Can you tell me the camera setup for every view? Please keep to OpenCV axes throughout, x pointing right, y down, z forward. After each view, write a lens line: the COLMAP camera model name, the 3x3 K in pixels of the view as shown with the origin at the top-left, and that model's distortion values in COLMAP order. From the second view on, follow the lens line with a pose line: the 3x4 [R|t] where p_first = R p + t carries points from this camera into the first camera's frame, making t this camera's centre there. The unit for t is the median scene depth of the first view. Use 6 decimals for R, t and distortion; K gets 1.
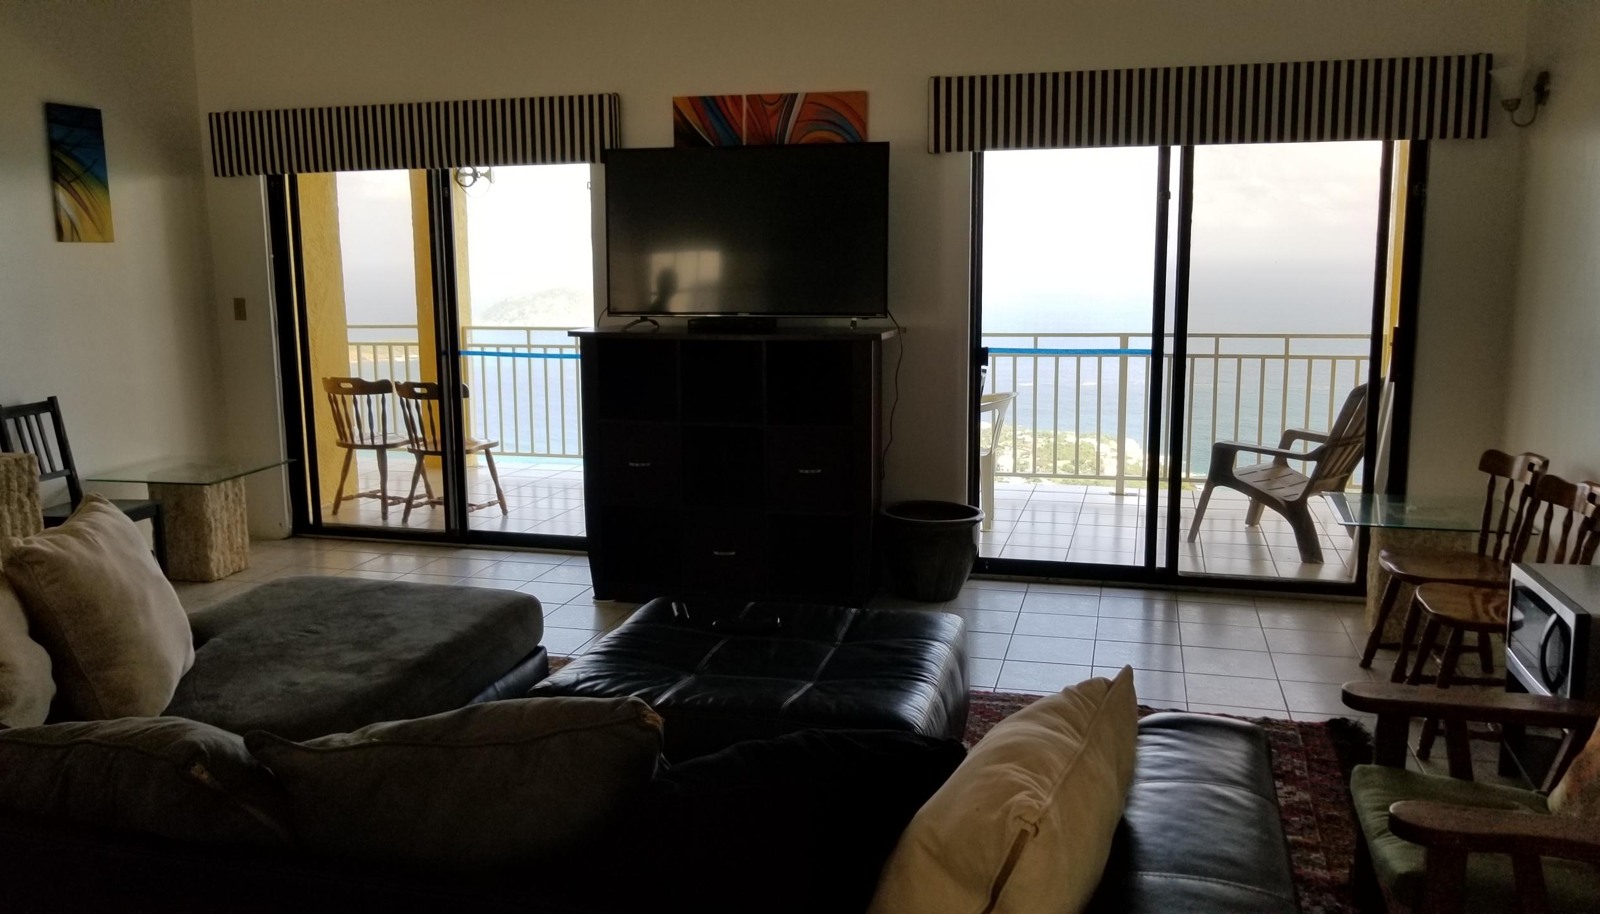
lens RADIAL K [[1300.9, 0, 761.3], [0, 1300.9, 482.9], [0, 0, 1]] dist [0.004867, -0.028786]
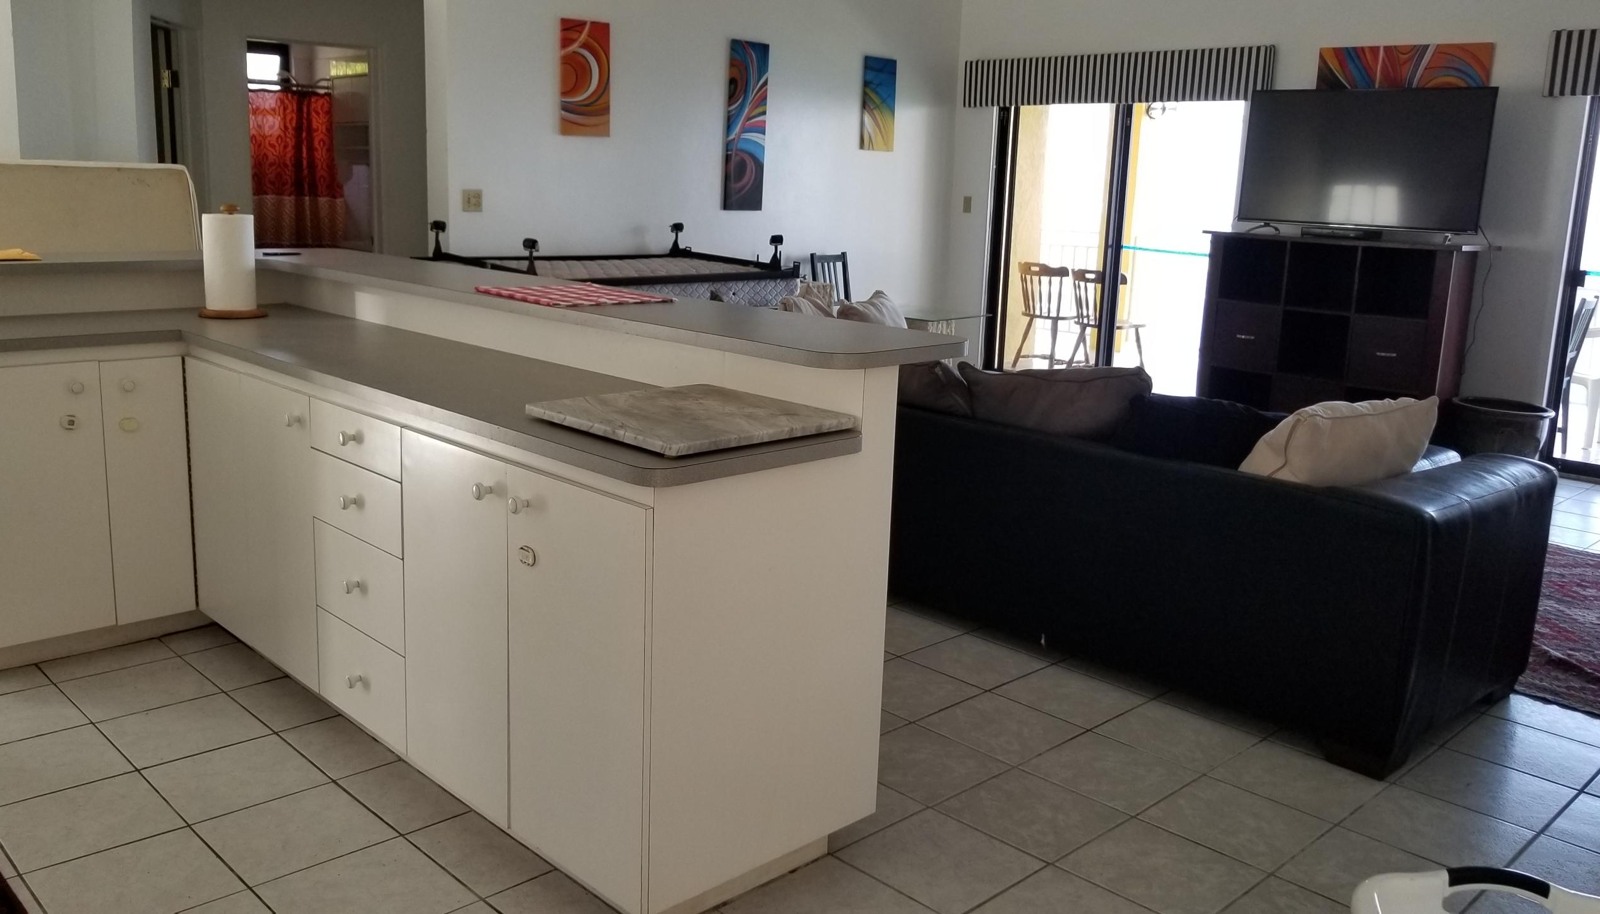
lens RADIAL K [[1300.9, 0, 785.0], [0, 1300.9, 438.9], [0, 0, 1]] dist [0.004867, -0.028786]
pose [[0.872121, 0.133878, -0.470619, 0.116933], [-0.126080, 0.990847, 0.048224, 0.073671], [0.472767, 0.017279, 0.881018, -0.313319]]
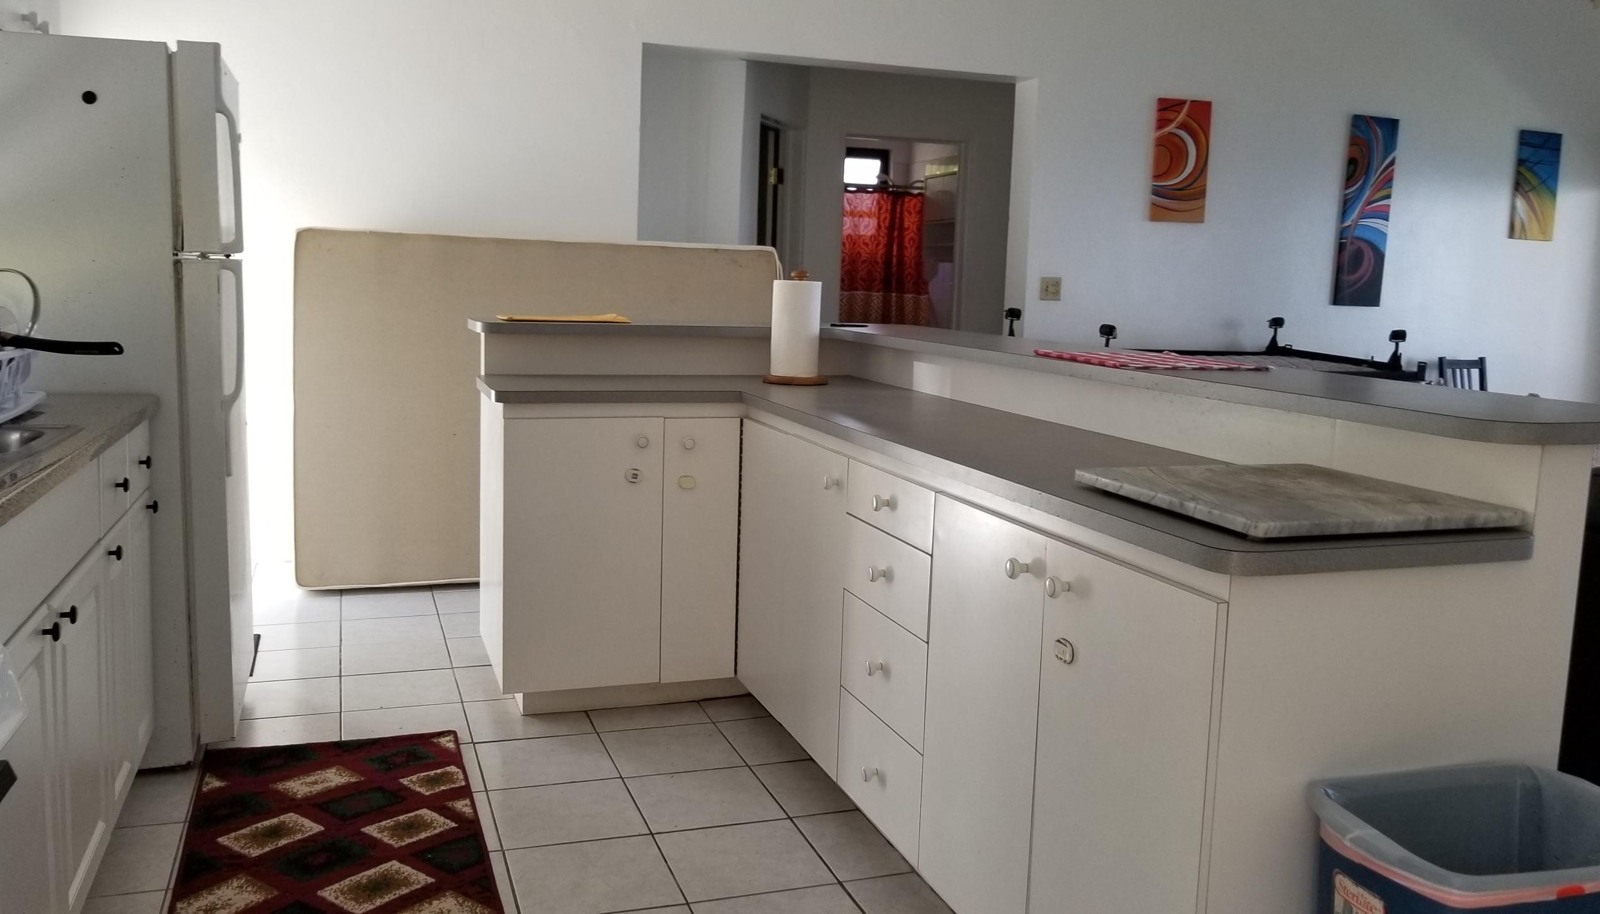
lens RADIAL K [[1300.9, 0, 795.1], [0, 1300.9, 450.7], [0, 0, 1]] dist [0.004867, -0.028786]
pose [[0.586322, 0.131932, -0.799263, 0.081746], [-0.177164, 0.983648, 0.032405, 0.089777], [0.790468, 0.122601, 0.600108, -0.256602]]
